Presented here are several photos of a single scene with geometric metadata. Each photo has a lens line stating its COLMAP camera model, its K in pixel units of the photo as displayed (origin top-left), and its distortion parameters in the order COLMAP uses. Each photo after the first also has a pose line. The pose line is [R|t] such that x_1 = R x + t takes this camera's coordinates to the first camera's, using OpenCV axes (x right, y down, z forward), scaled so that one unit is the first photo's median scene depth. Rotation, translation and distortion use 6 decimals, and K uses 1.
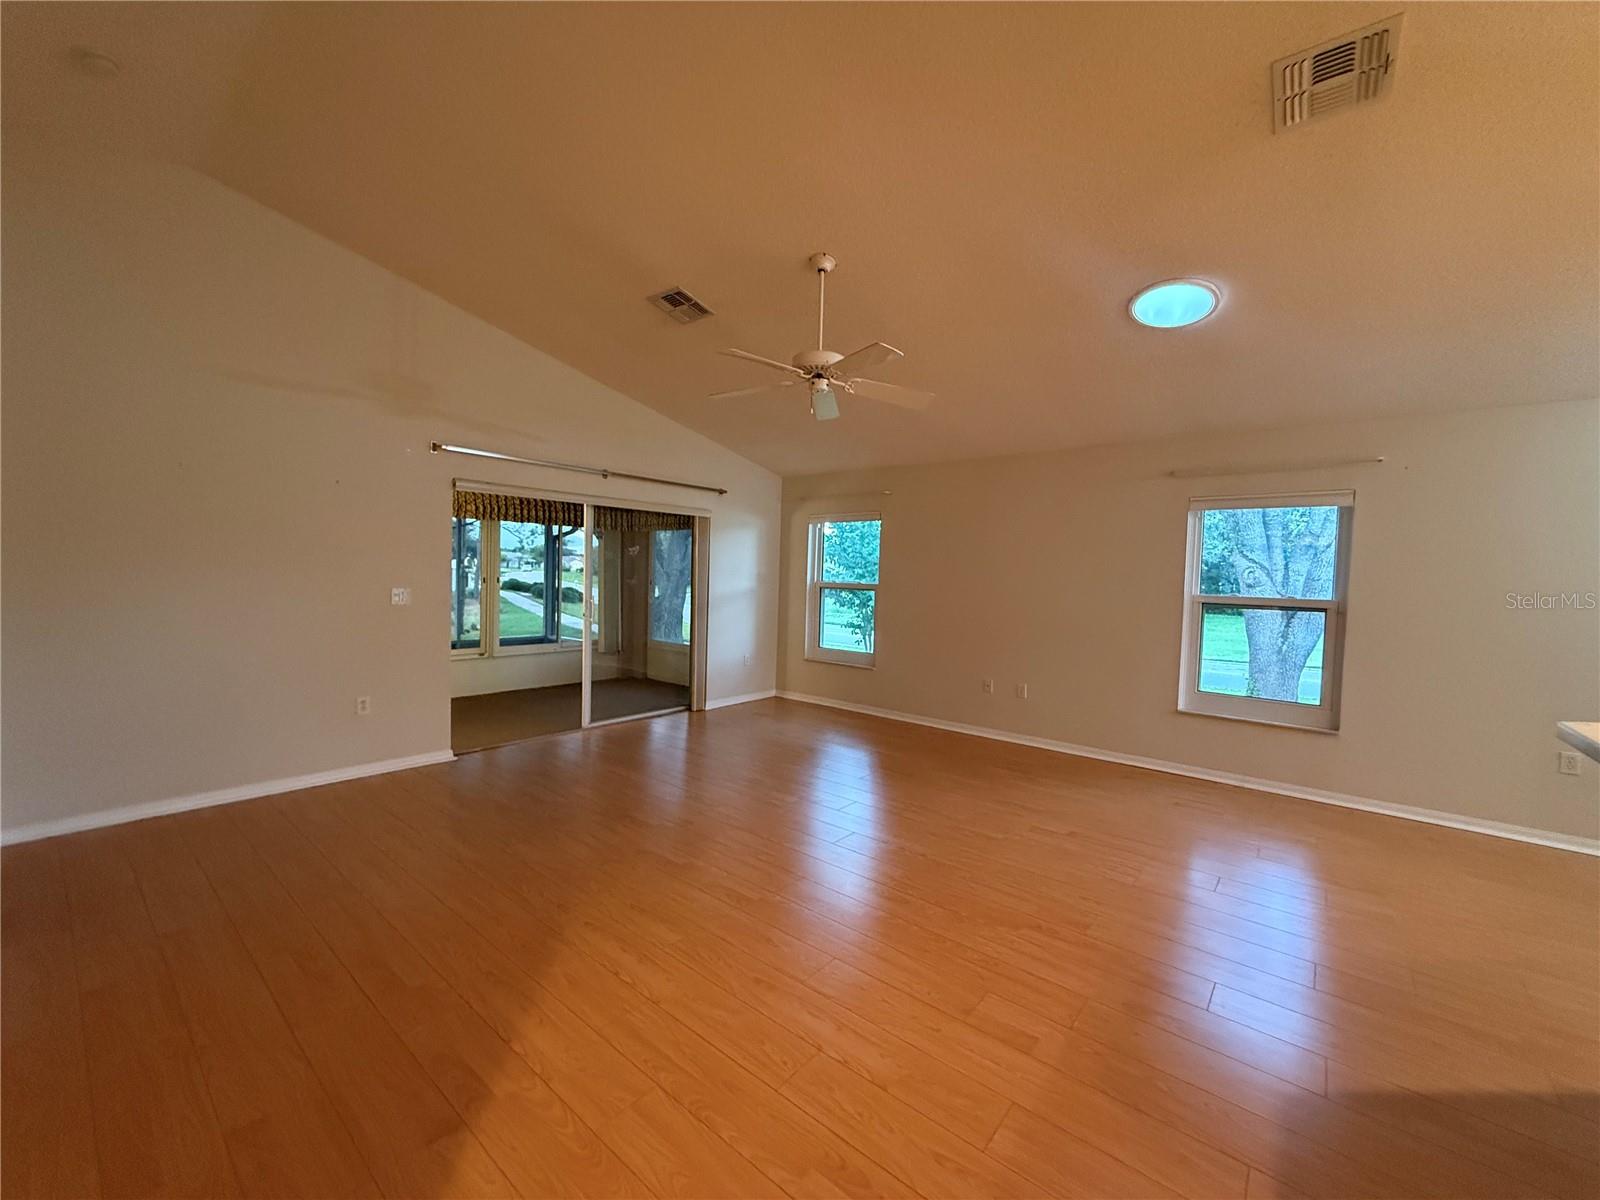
lens RADIAL K [[640.0, 0, 797.8], [0, 640.0, 596.4], [0, 0, 1]] dist [0.000533, 0.000420]
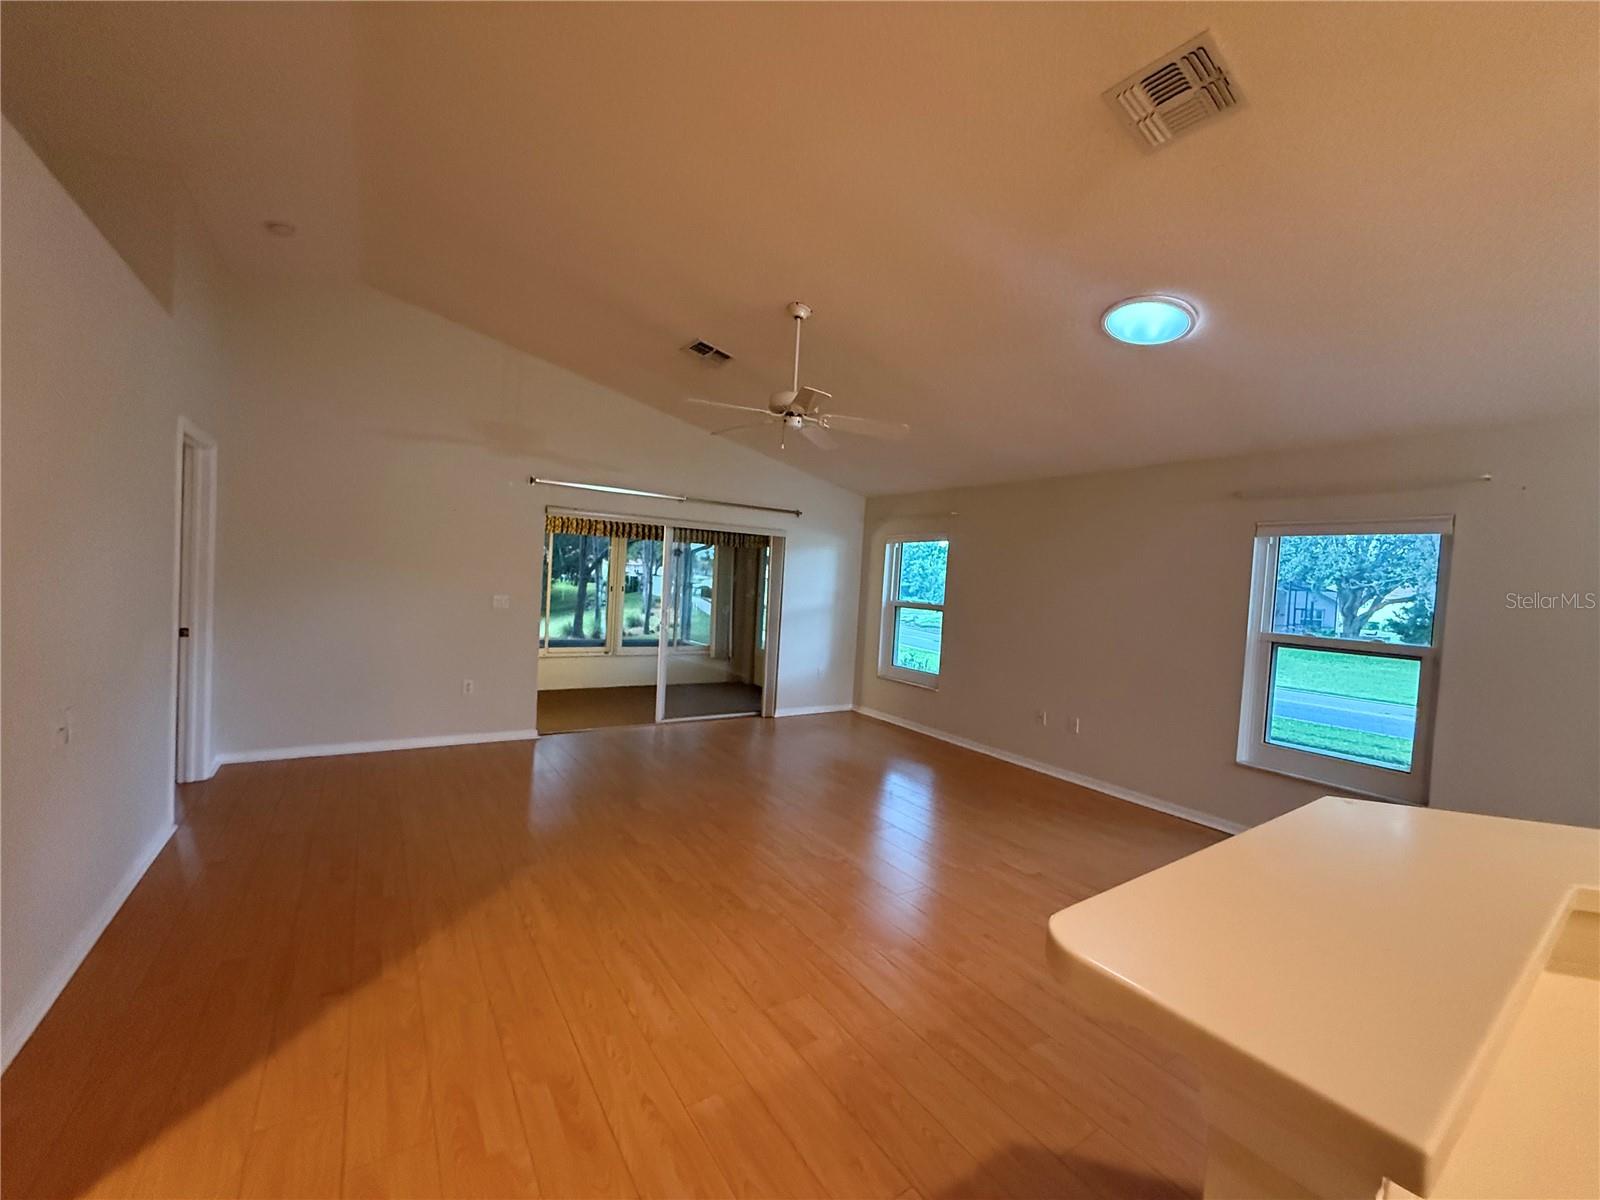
lens RADIAL K [[640.0, 0, 798.0], [0, 640.0, 598.0], [0, 0, 1]] dist [0.000533, 0.000420]
pose [[0.958380, 0.034744, -0.283374, 0.215887], [-0.039585, 0.999151, -0.011374, -0.012035], [0.282739, 0.022118, 0.958942, -0.019347]]
